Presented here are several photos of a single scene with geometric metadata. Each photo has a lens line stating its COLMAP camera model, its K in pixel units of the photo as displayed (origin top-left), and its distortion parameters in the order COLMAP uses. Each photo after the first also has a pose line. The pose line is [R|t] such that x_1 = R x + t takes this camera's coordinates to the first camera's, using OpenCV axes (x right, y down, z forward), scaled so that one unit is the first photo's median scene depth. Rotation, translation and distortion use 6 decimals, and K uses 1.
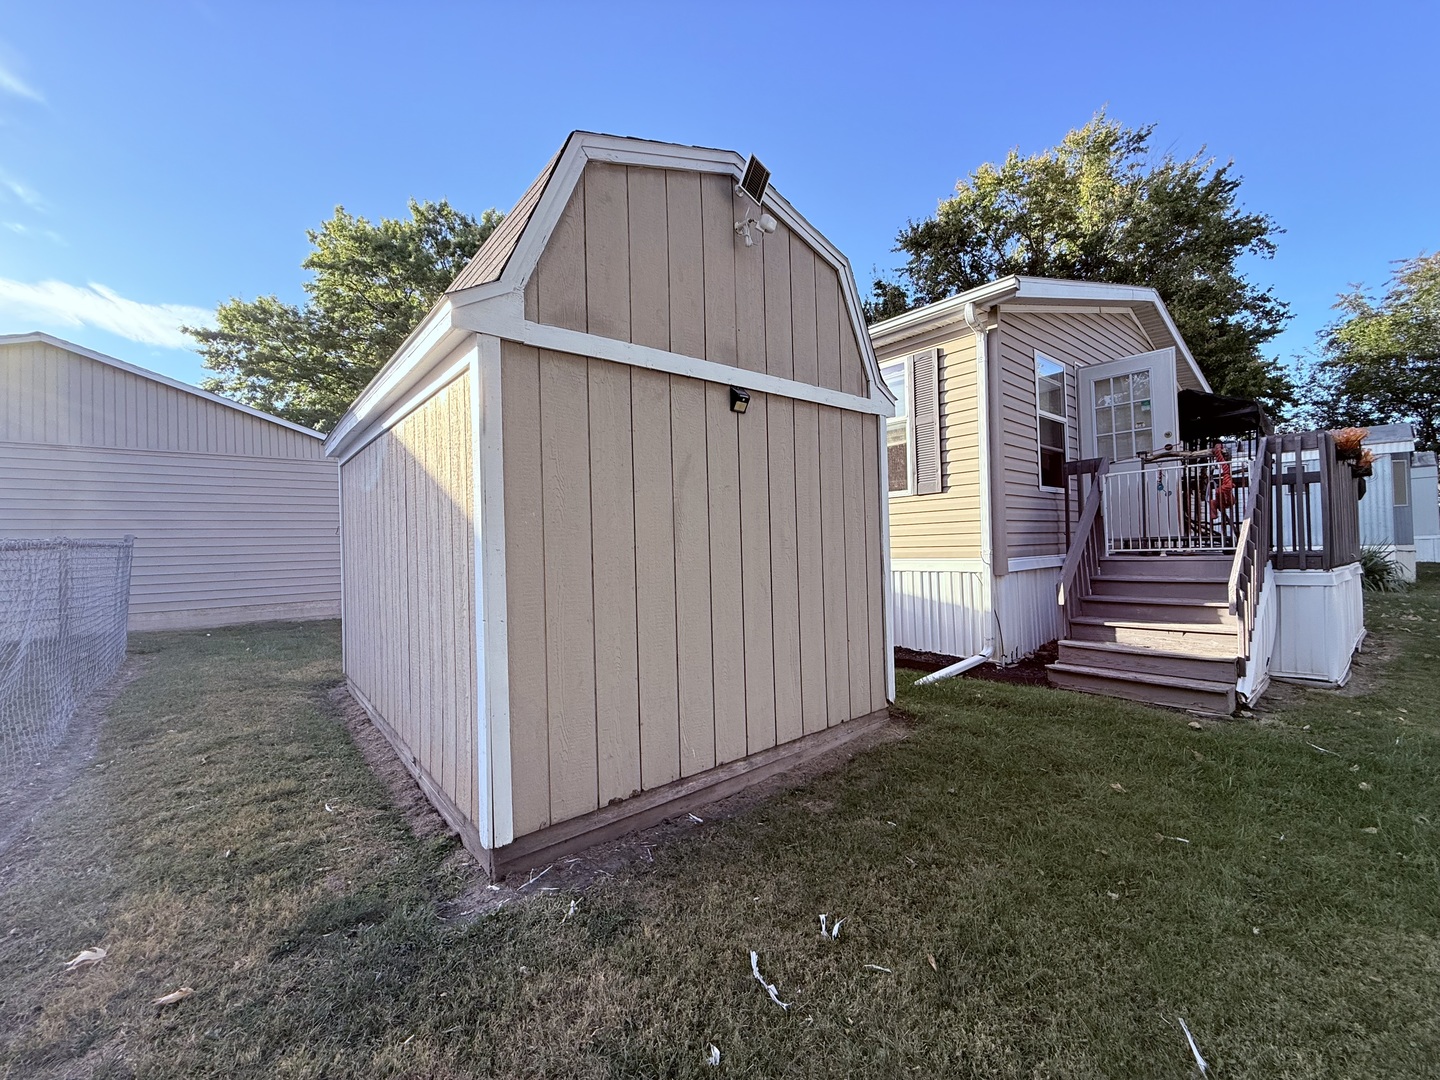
lens RADIAL K [[569.7, 0, 720.0], [0, 569.7, 540.0], [0, 0, 1]] dist [-0.000113, 0.001994]
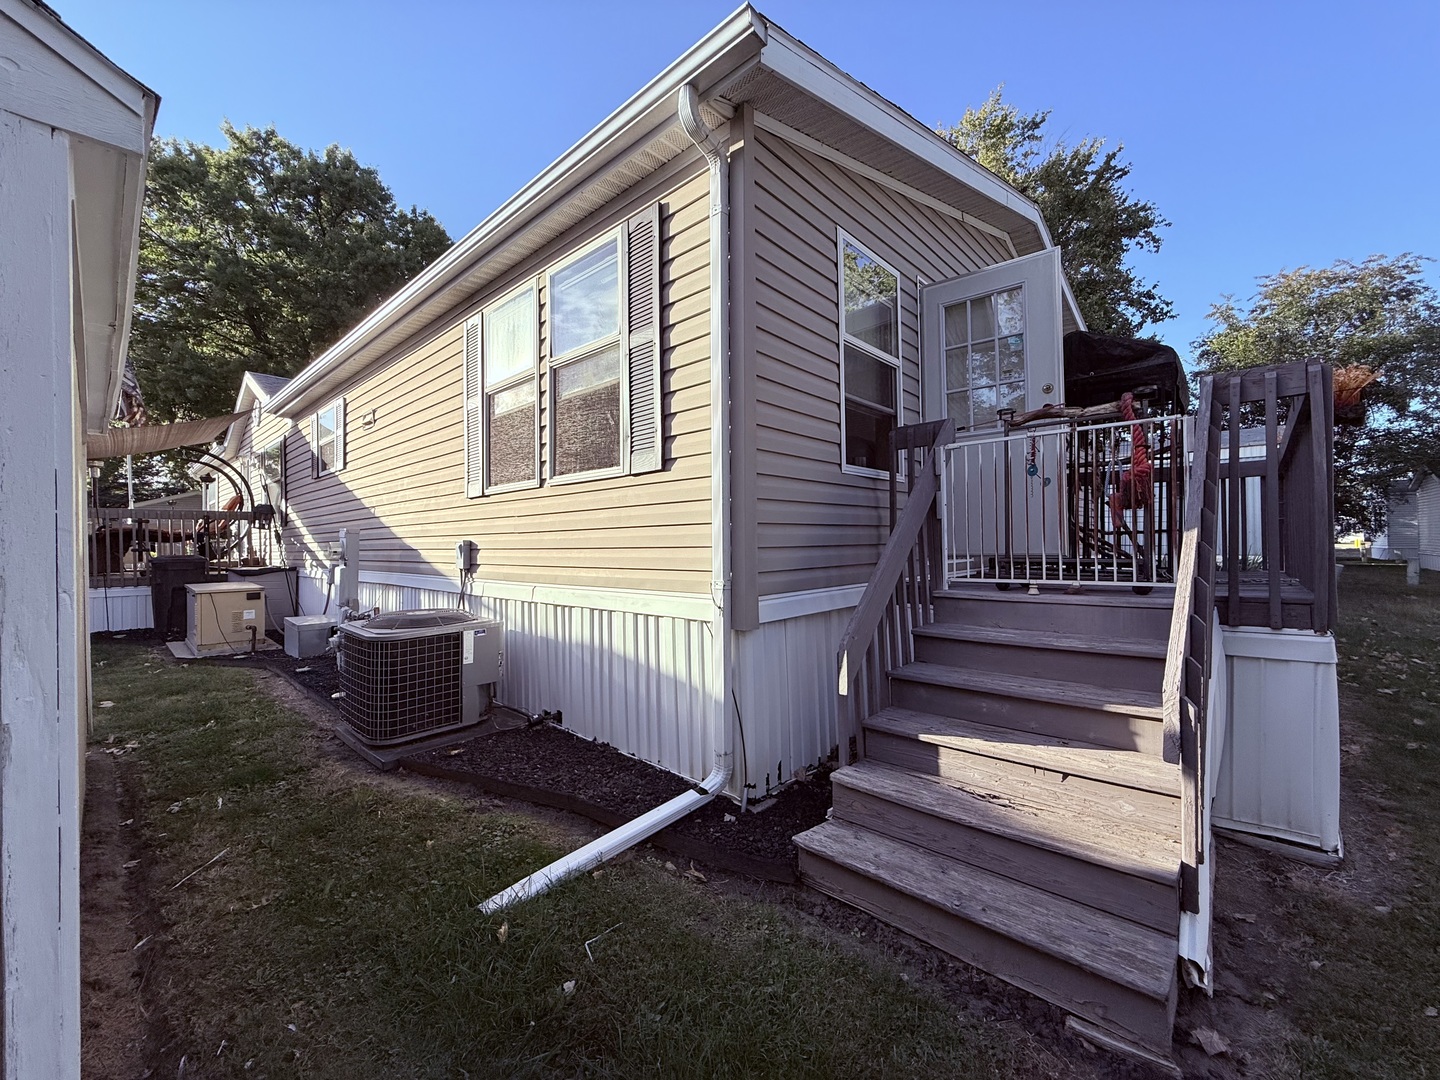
lens RADIAL K [[572.7, 0, 717.4], [0, 572.7, 540.3], [0, 0, 1]] dist [0.001500, 0.000077]
pose [[0.991212, 0.013241, 0.131620, 0.368340], [-0.013910, 0.999895, 0.004163, -0.019424], [-0.131551, -0.005957, 0.991292, 0.451957]]
